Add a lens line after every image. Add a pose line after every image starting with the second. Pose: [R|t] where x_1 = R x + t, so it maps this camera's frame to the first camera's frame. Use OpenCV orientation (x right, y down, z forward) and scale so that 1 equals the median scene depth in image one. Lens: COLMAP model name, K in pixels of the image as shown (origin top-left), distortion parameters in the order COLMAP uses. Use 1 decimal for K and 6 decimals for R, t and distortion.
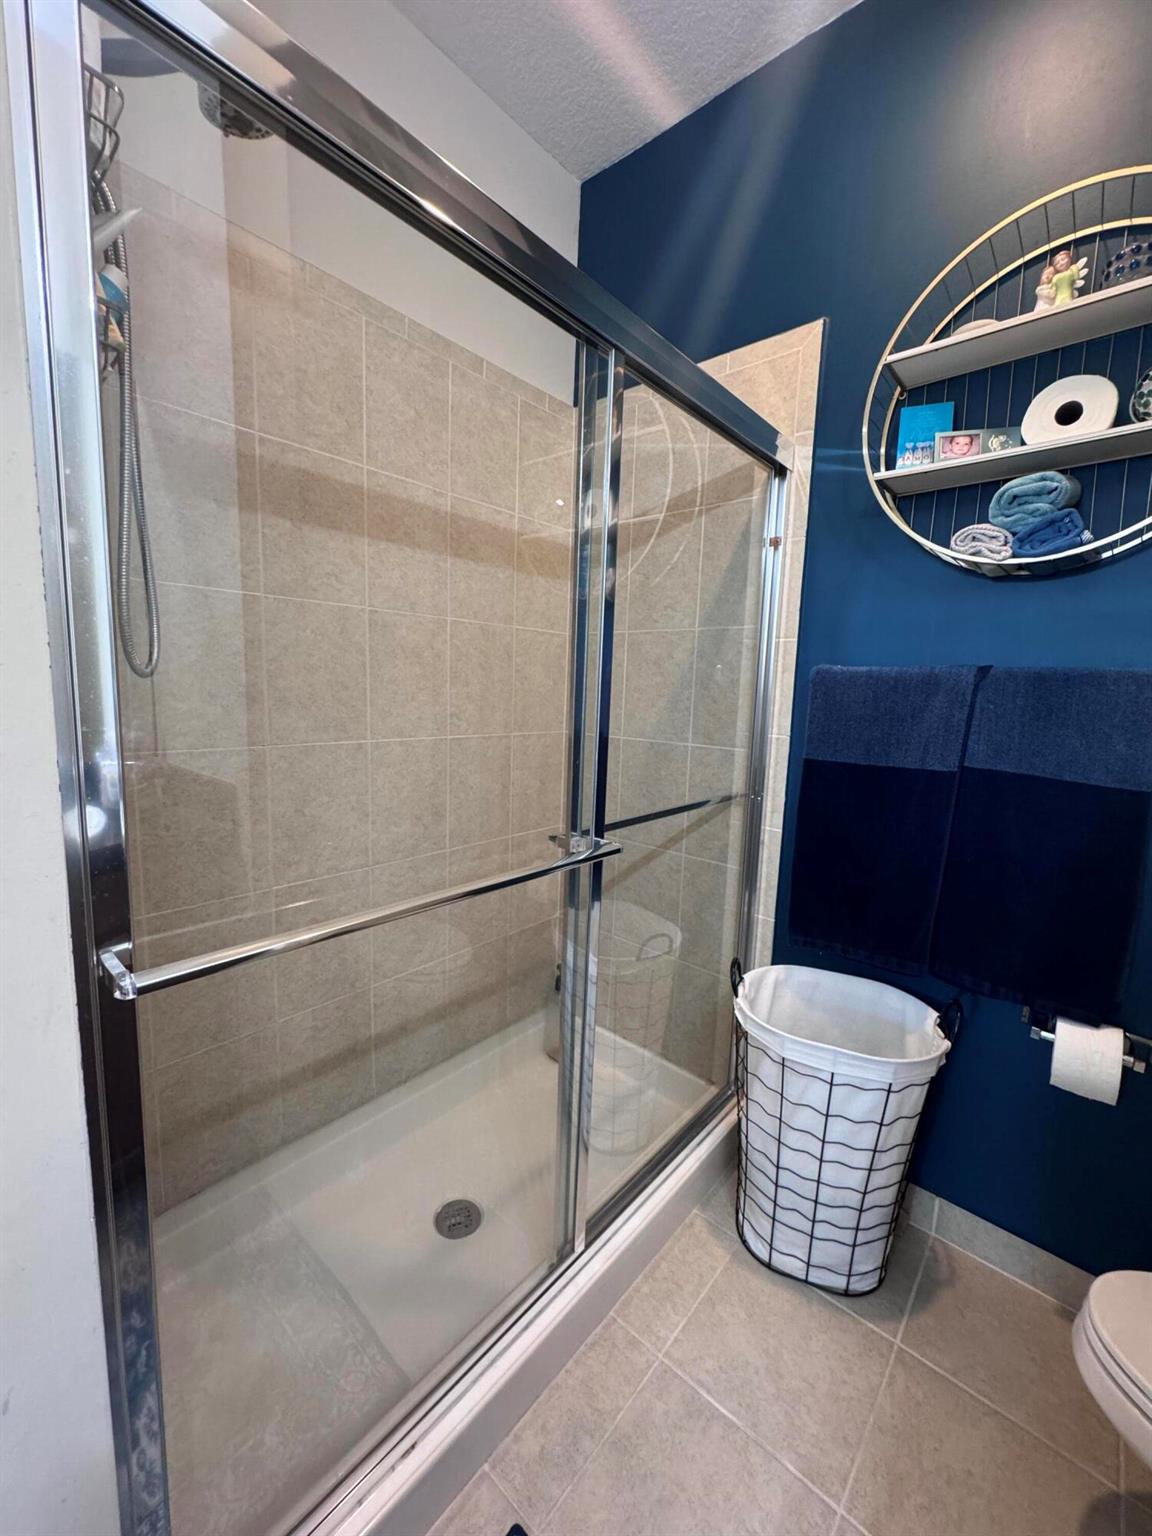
lens RADIAL K [[617.8, 0, 559.5], [0, 617.8, 776.1], [0, 0, 1]] dist [-0.002876, 0.000771]
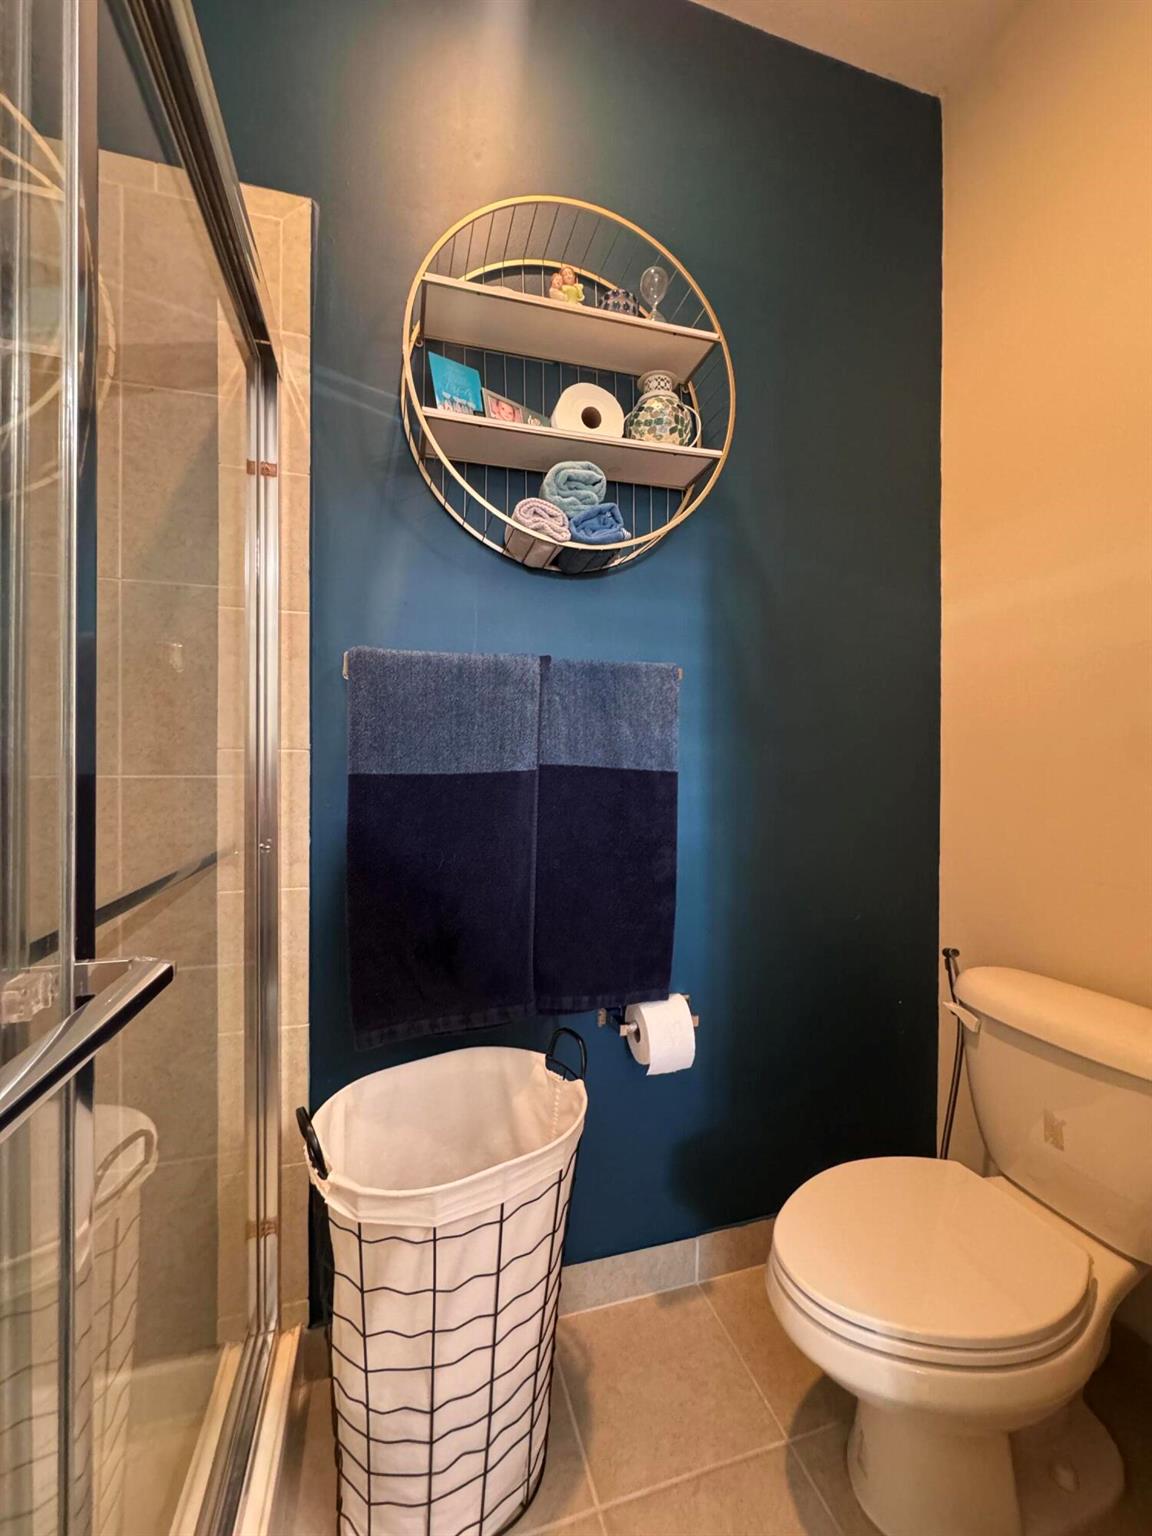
lens RADIAL K [[617.8, 0, 575.9], [0, 617.8, 769.5], [0, 0, 1]] dist [-0.002876, 0.000771]
pose [[0.513327, -0.034398, 0.857504, -0.089187], [0.139980, 0.989171, -0.044116, 0.037709], [-0.846700, 0.142679, 0.512583, 0.478657]]
